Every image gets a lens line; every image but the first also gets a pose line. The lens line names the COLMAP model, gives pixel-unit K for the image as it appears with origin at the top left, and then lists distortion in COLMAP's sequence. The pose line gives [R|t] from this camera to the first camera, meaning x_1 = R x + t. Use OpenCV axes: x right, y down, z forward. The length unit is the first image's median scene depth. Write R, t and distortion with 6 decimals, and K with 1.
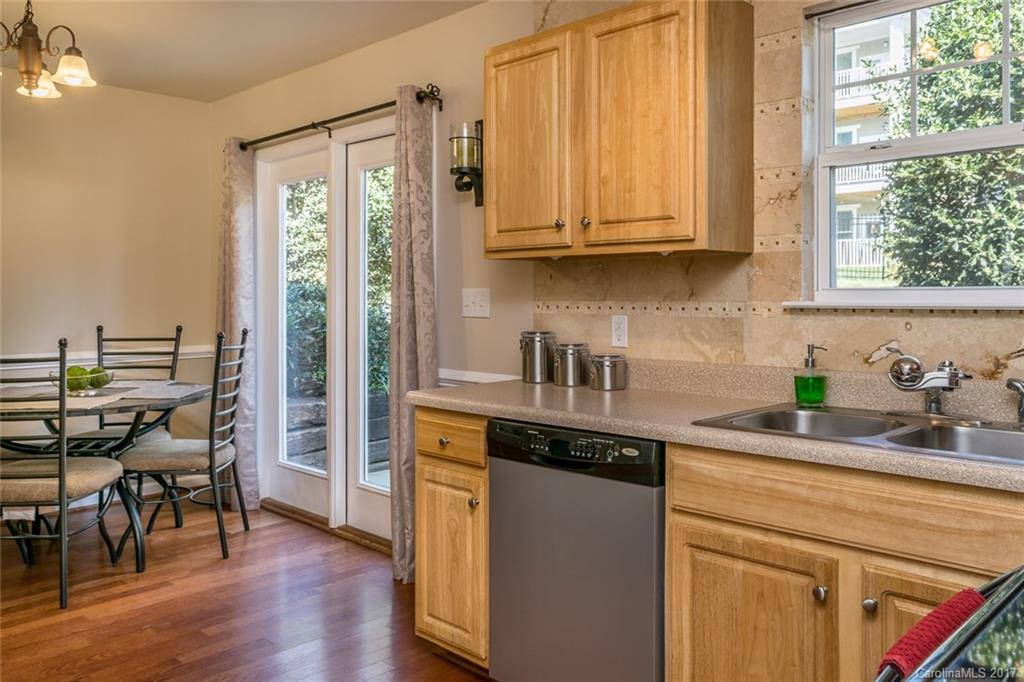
lens RADIAL K [[813.7, 0, 519.0], [0, 813.7, 290.6], [0, 0, 1]] dist [0.007537, 0.000940]
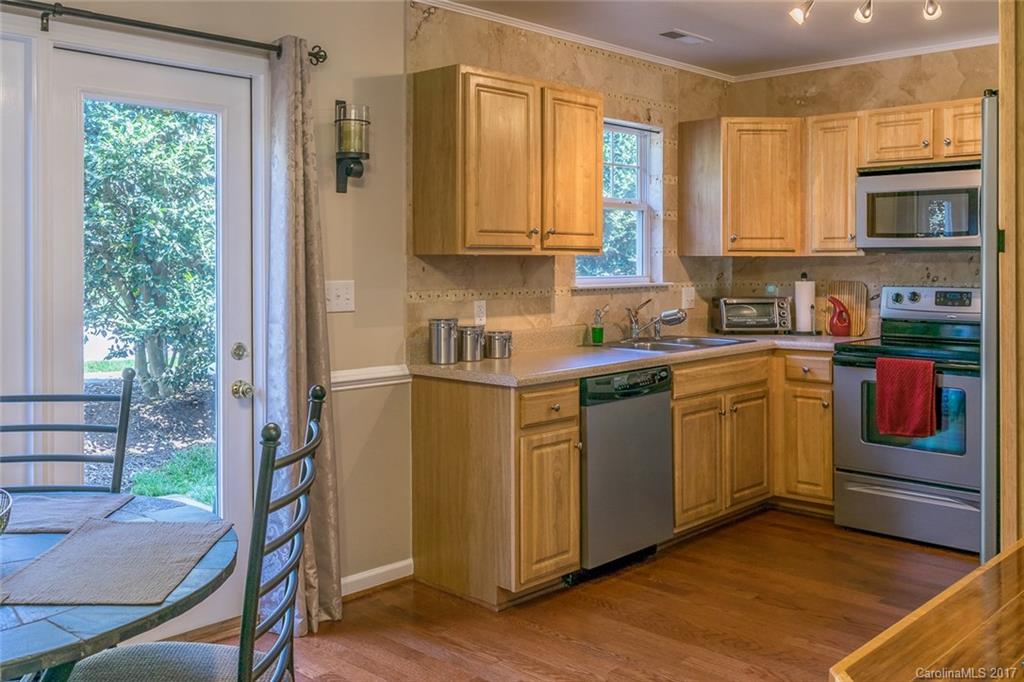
lens RADIAL K [[948.6, 0, 499.5], [0, 948.6, 258.4], [0, 0, 1]] dist [-0.009779, 0.000000]
pose [[-0.016826, 0.002193, 0.999856, -1.496642], [-0.004435, 0.999988, -0.002268, -0.035120], [-0.999849, -0.004472, -0.016816, 1.098297]]
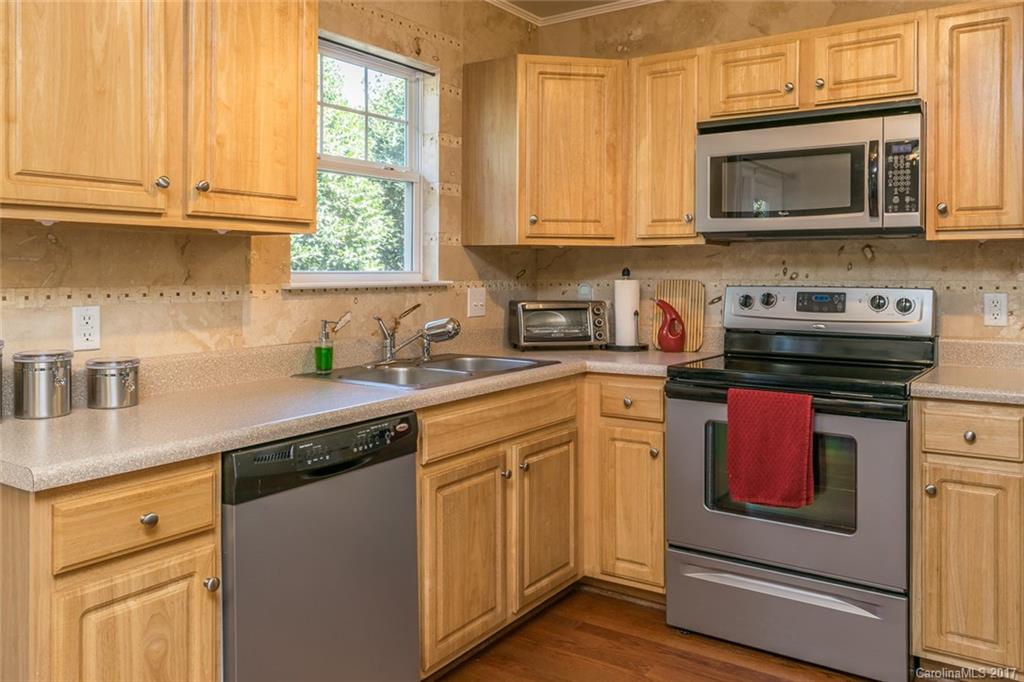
lens RADIAL K [[813.7, 0, 503.5], [0, 813.7, 276.5], [0, 0, 1]] dist [0.007537, 0.000940]
pose [[-0.177840, -0.006276, 0.984039, -0.736646], [-0.007570, 0.999959, 0.005010, -0.003631], [-0.984030, -0.006558, -0.177880, 0.839933]]
